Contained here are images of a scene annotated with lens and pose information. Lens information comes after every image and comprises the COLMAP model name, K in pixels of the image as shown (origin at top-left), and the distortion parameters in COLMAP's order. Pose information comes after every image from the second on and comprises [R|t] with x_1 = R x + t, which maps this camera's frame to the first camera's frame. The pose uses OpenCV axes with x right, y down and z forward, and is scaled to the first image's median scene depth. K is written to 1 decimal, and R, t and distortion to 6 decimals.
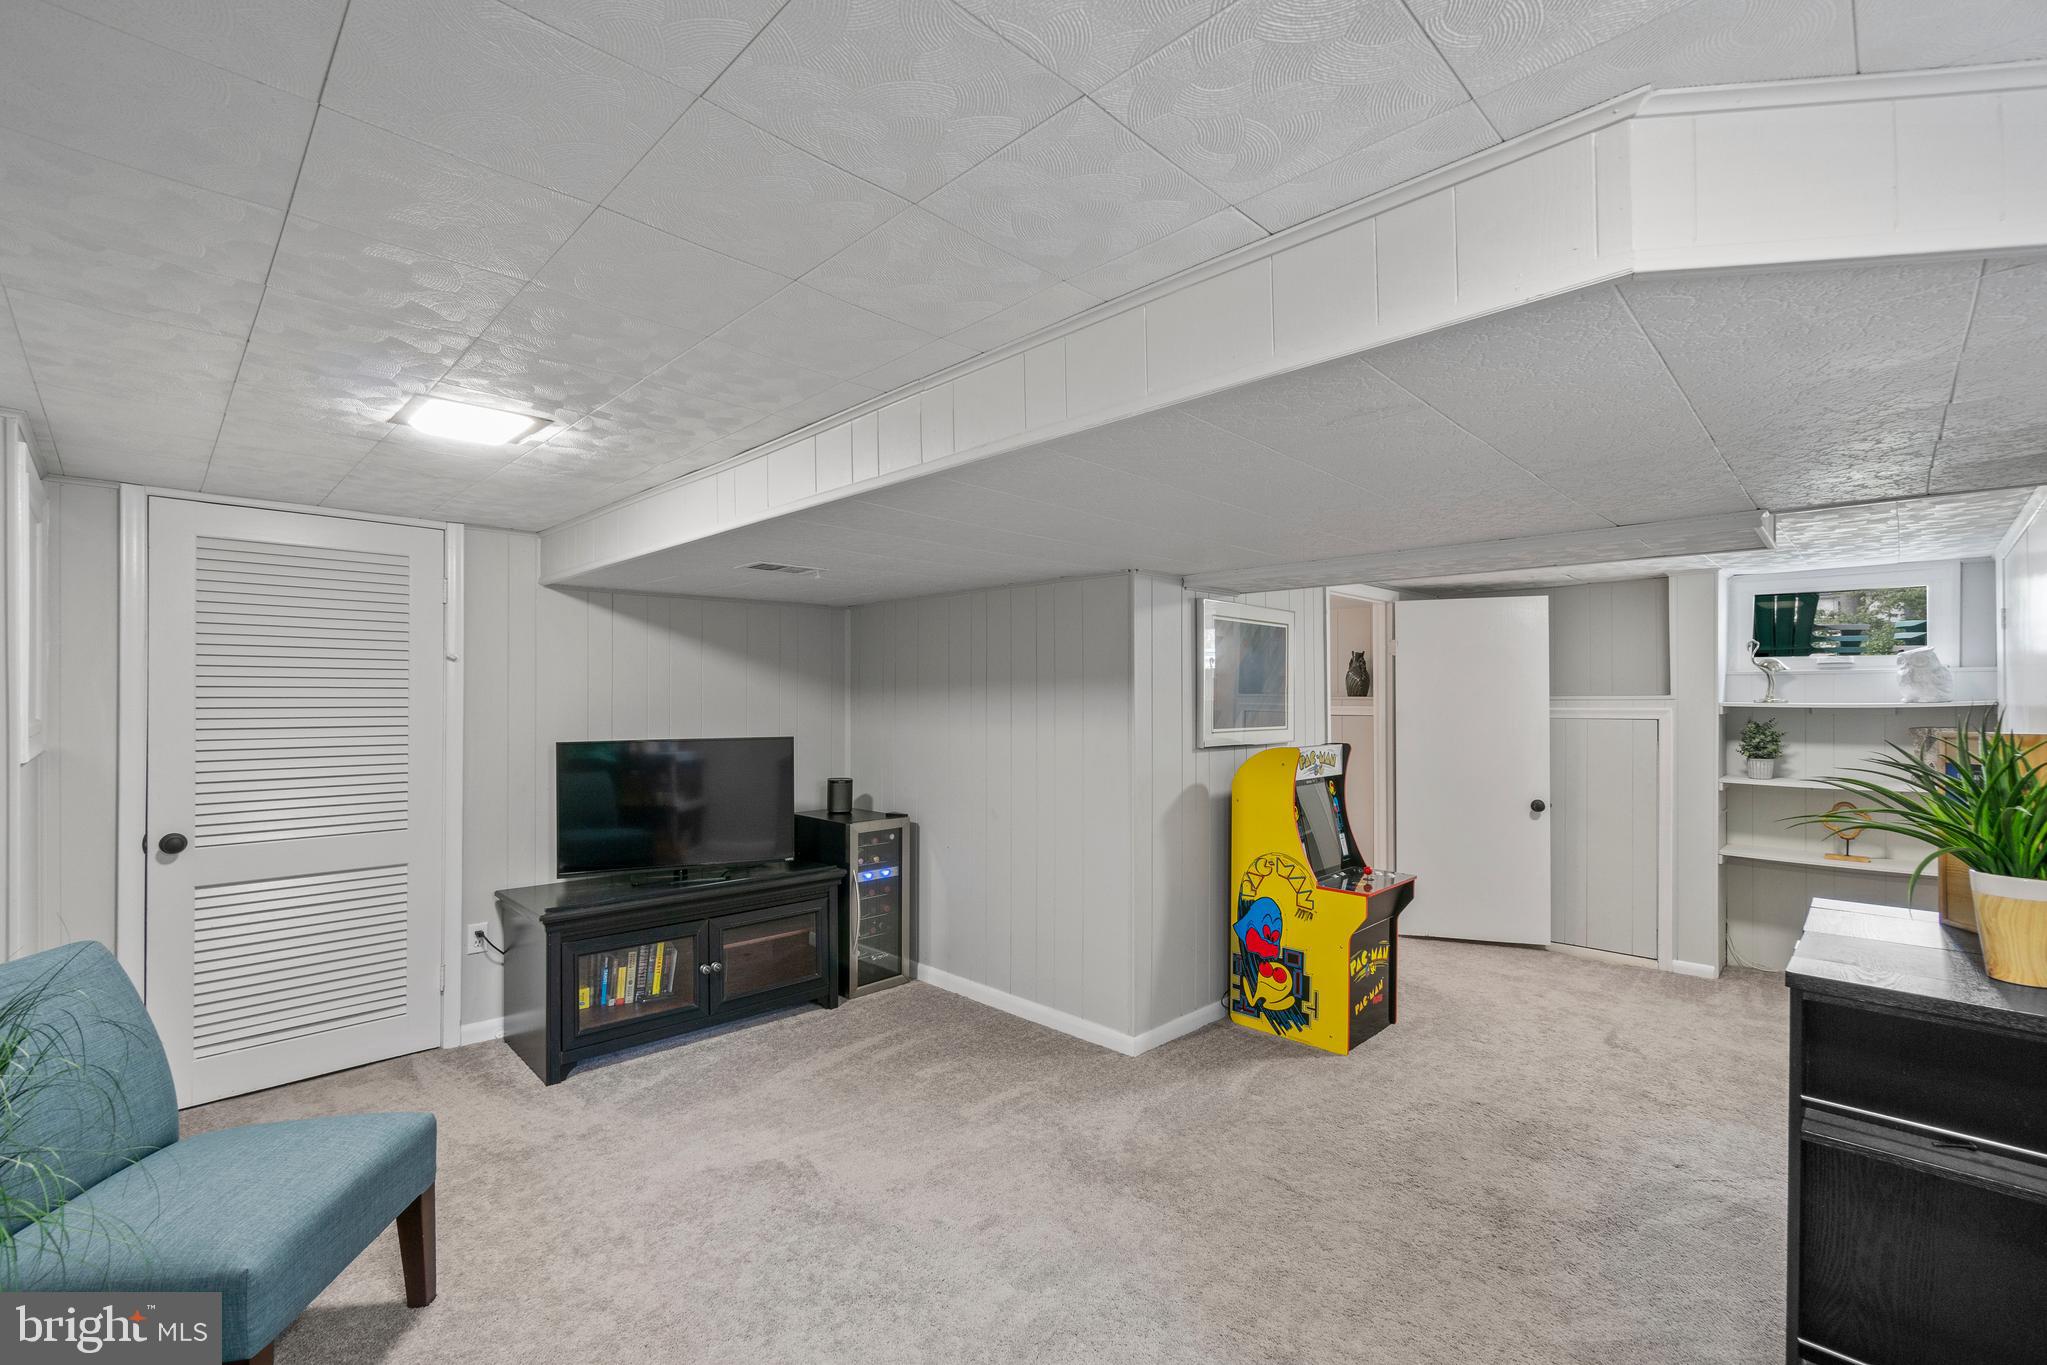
lens RADIAL K [[885.7, 0, 1009.8], [0, 885.7, 691.9], [0, 0, 1]] dist [0.000764, -0.000181]
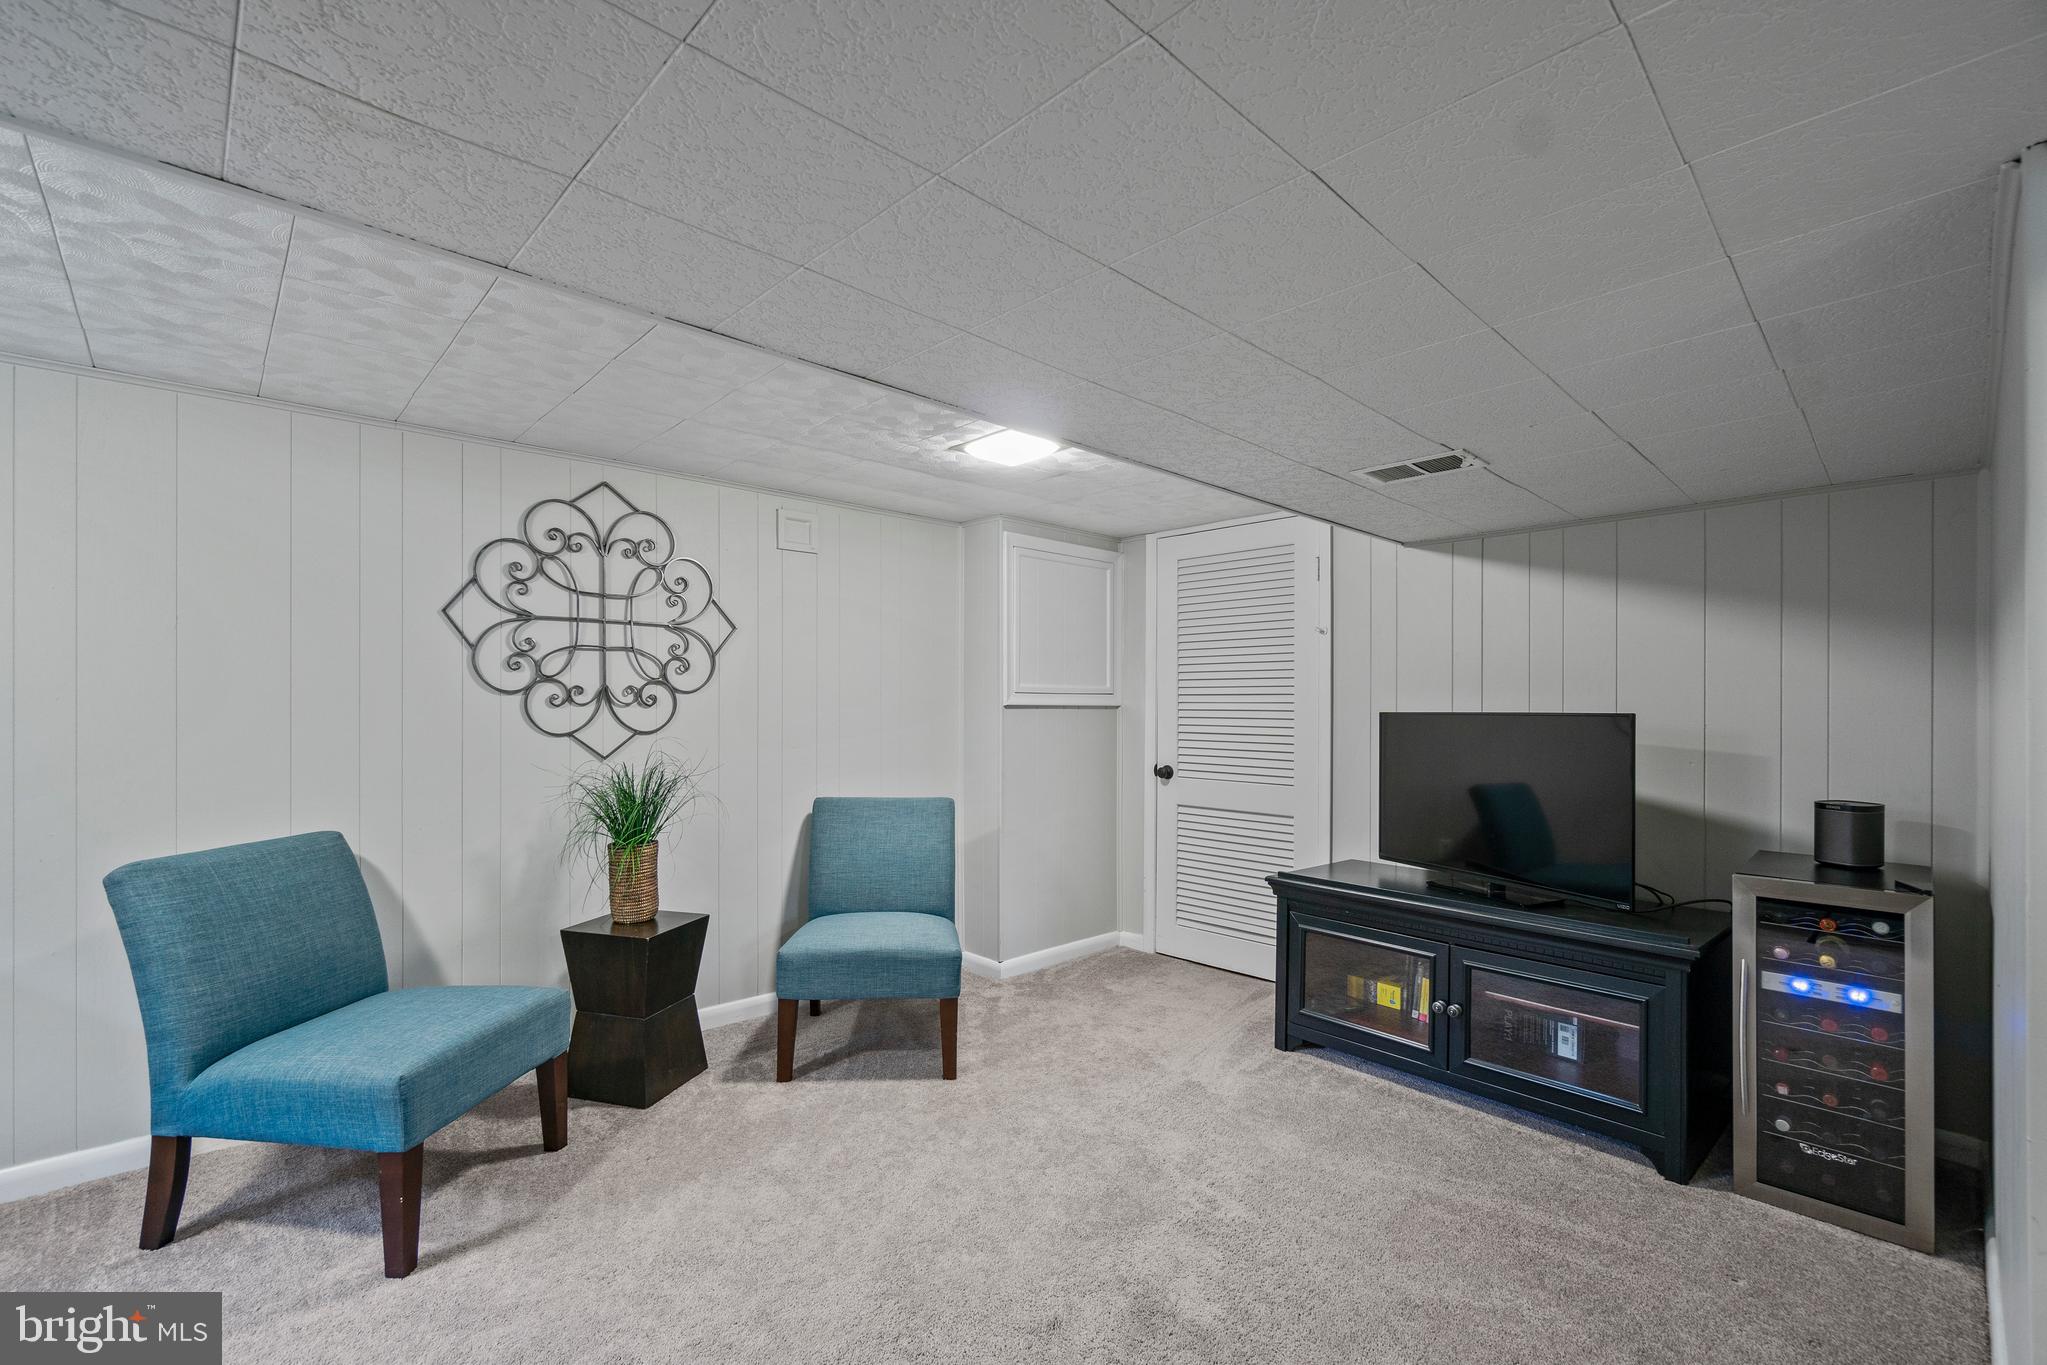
lens RADIAL K [[885.7, 0, 1009.8], [0, 885.7, 691.9], [0, 0, 1]] dist [0.000764, -0.000181]
pose [[-0.026080, -0.010238, -0.999607, 0.430570], [0.006065, 0.999928, -0.010400, 0.042455], [0.999641, -0.006334, -0.026016, 0.629942]]
